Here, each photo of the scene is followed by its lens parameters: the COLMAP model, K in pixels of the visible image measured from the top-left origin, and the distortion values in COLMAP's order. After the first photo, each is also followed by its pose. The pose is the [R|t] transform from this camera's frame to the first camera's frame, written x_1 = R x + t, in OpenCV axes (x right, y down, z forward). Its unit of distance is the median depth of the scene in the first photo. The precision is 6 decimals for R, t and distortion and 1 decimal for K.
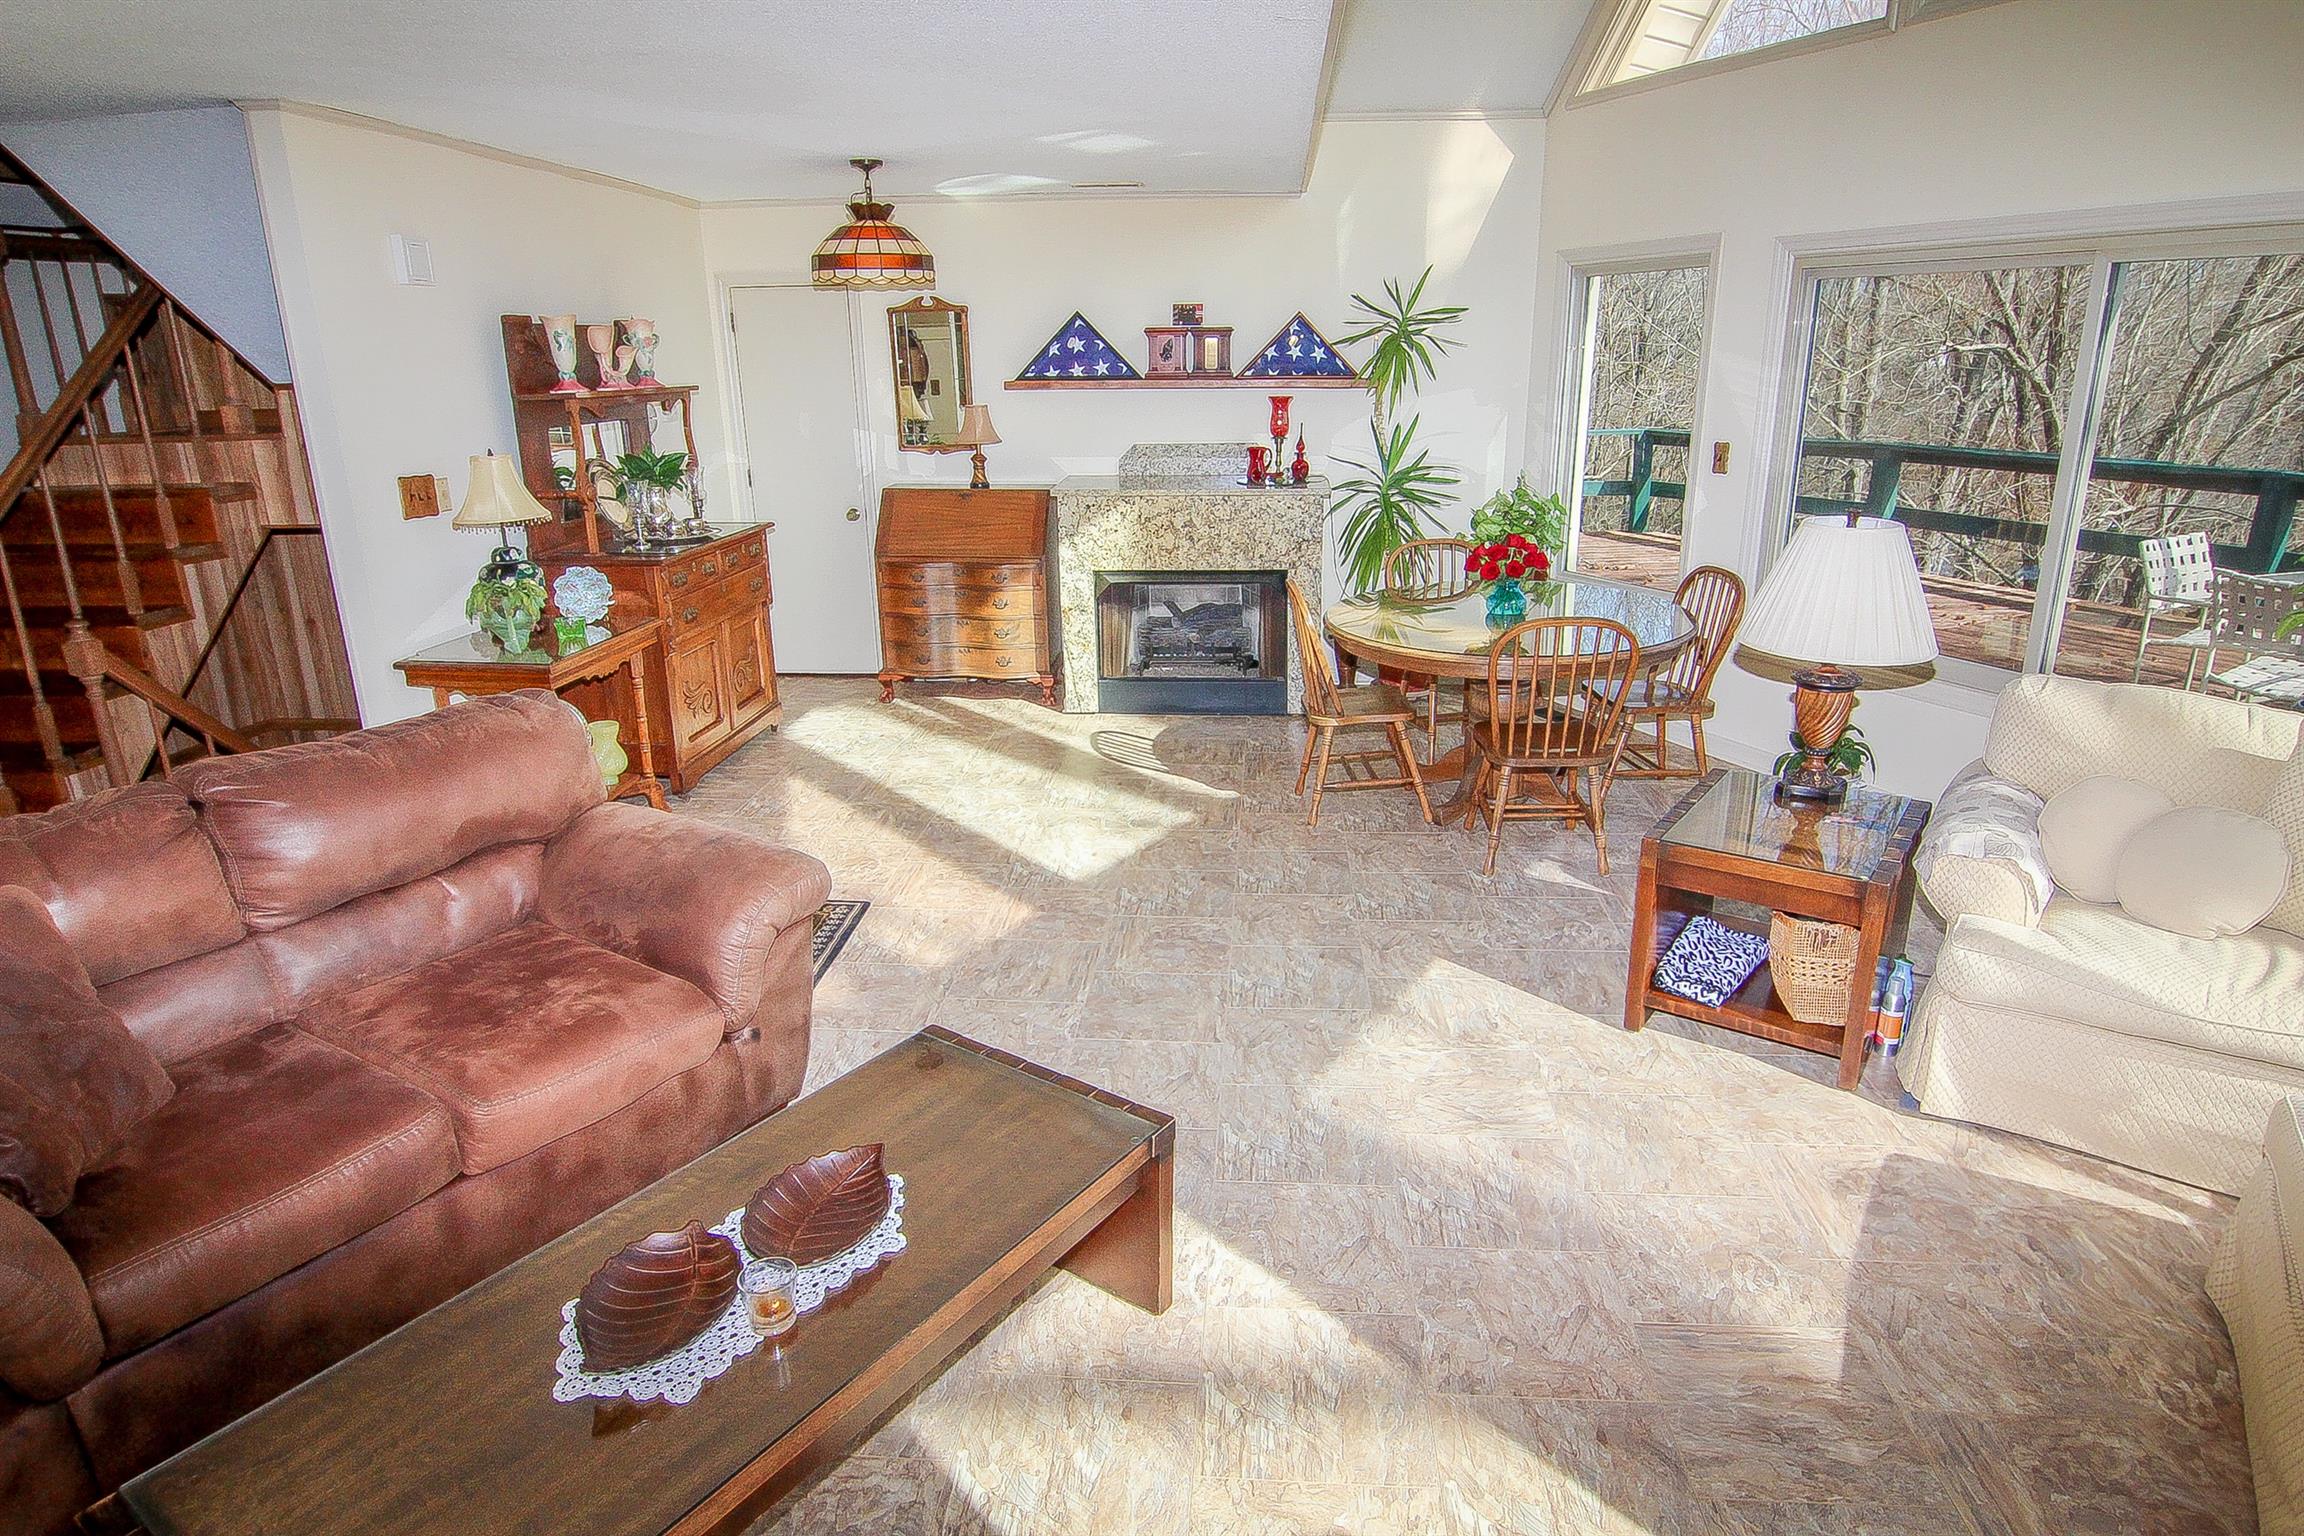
lens RADIAL K [[1255.9, 0, 1212.4], [0, 1255.9, 739.0], [0, 0, 1]] dist [0.001098, 0.000962]
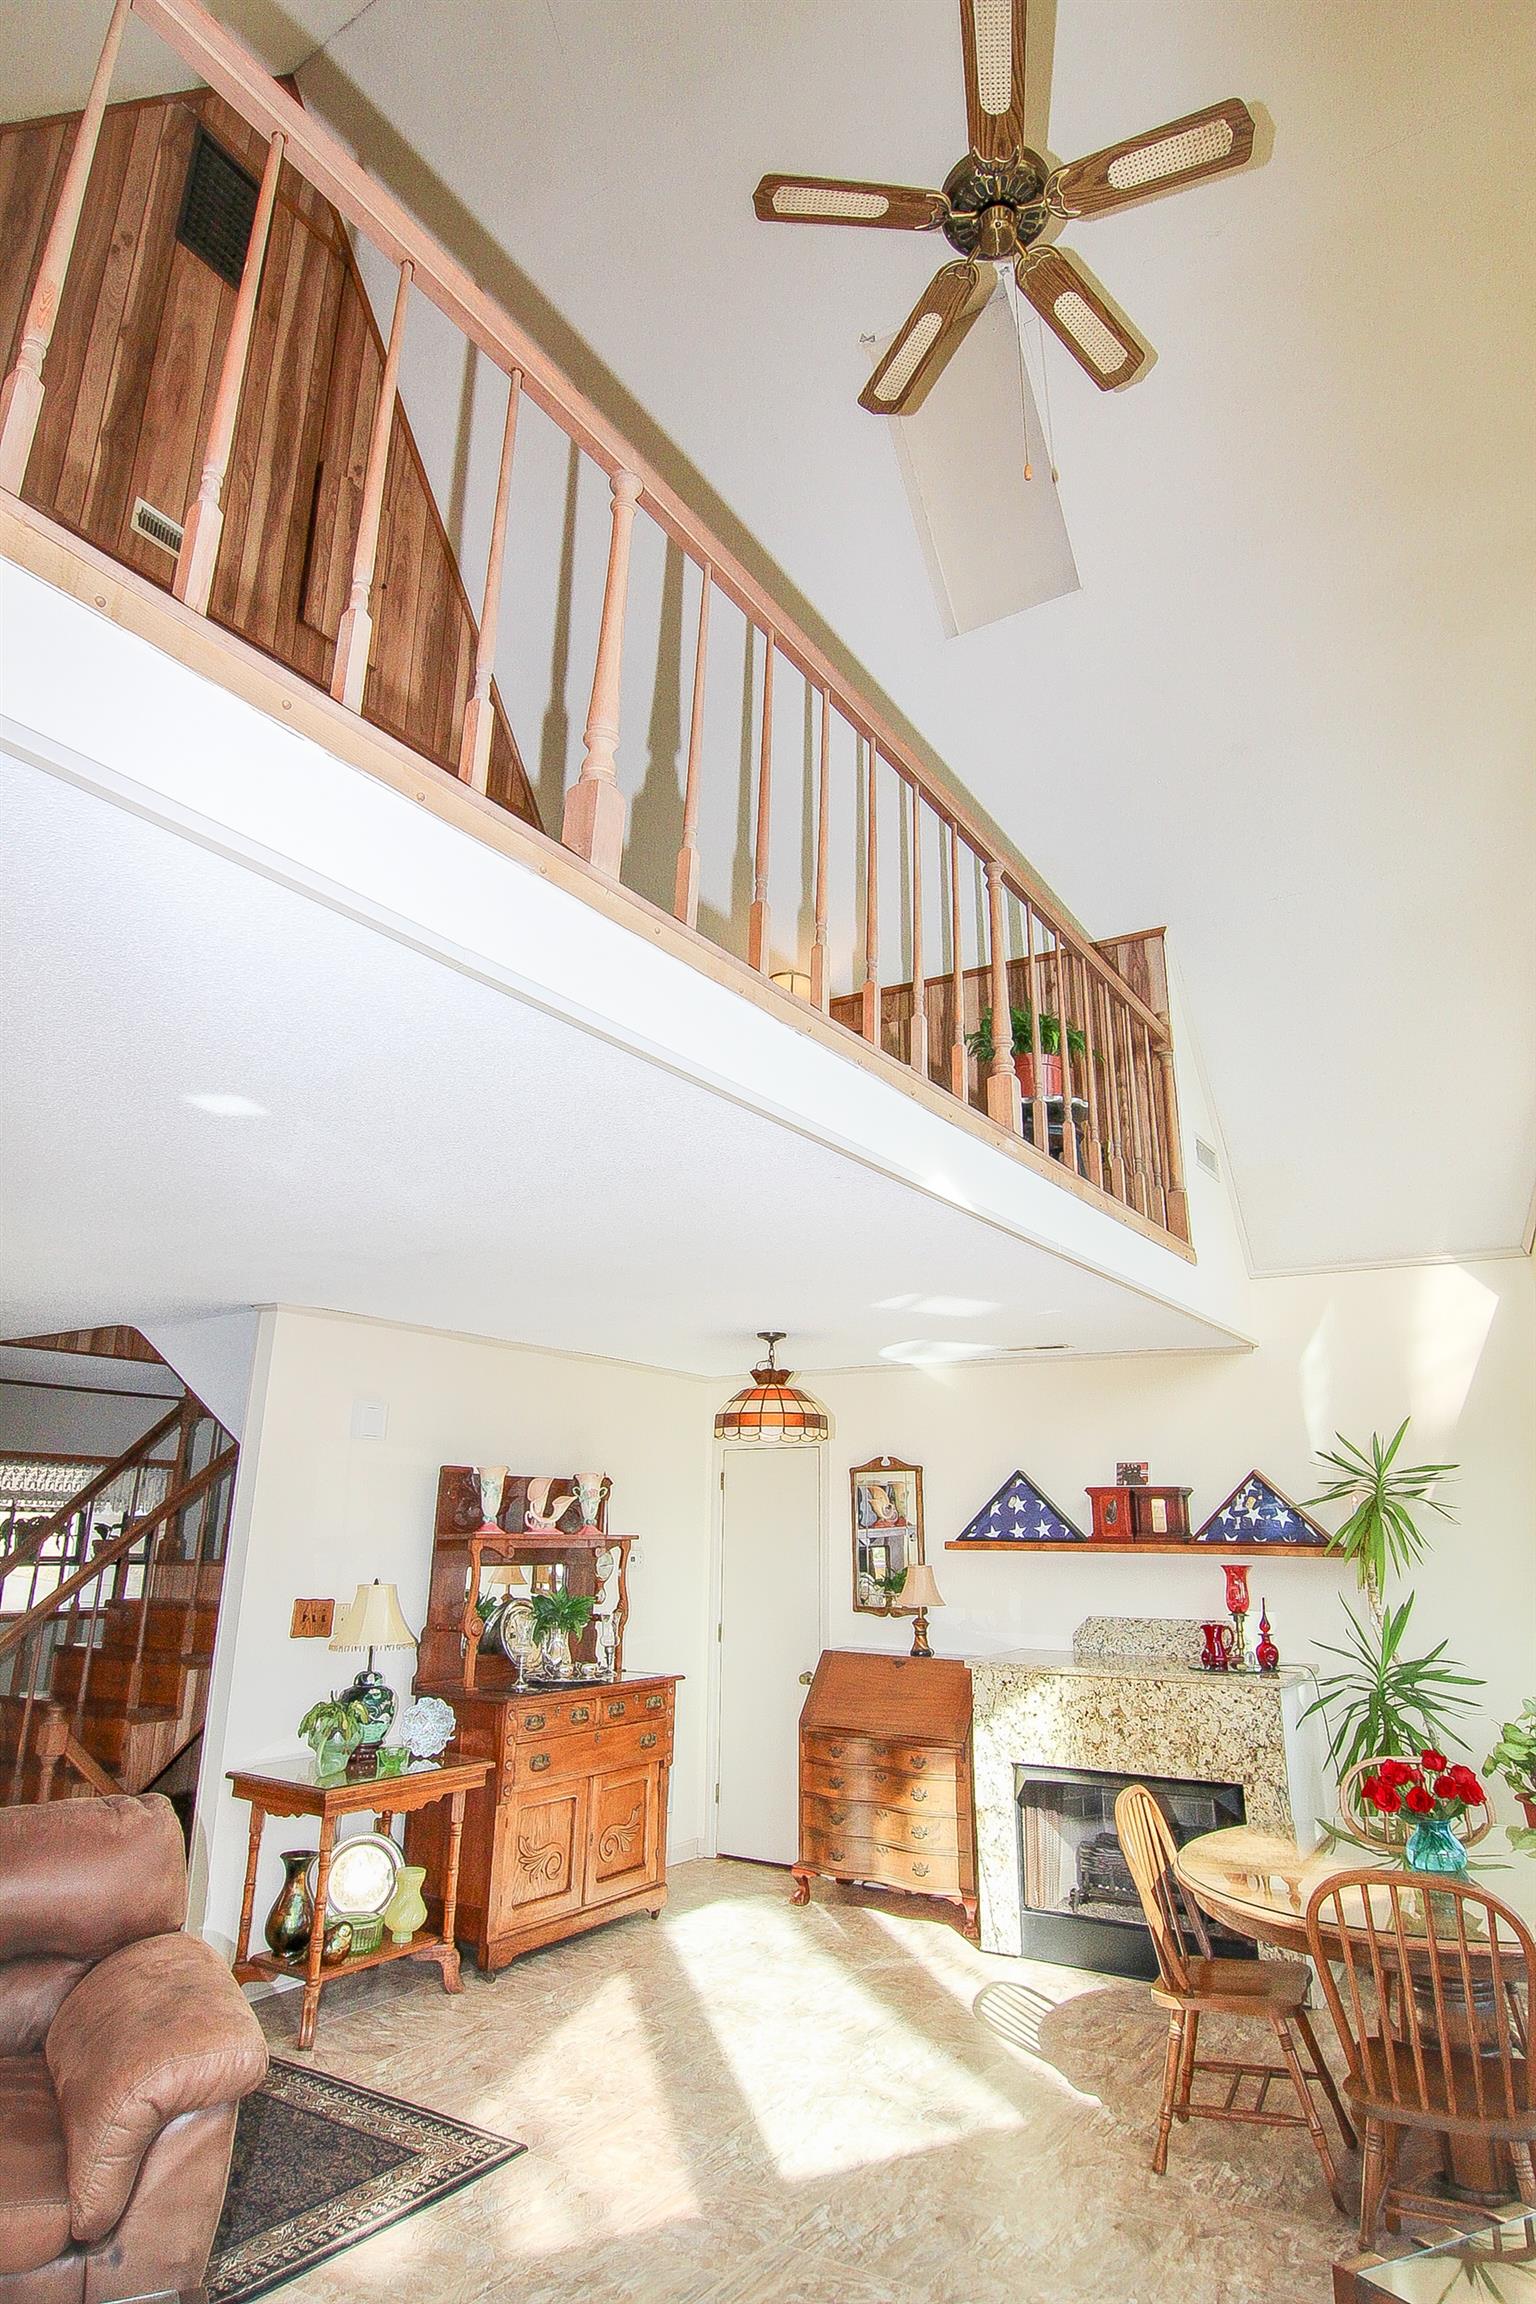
lens RADIAL K [[1301.0, 0, 768.0], [0, 1301.0, 1152.0], [0, 0, 1]] dist [-0.016193, 0.000257]
pose [[0.890799, -0.106656, -0.441704, 0.190274], [-0.152949, 0.844964, -0.512487, -0.007360], [0.427883, 0.524081, 0.736380, 0.058242]]
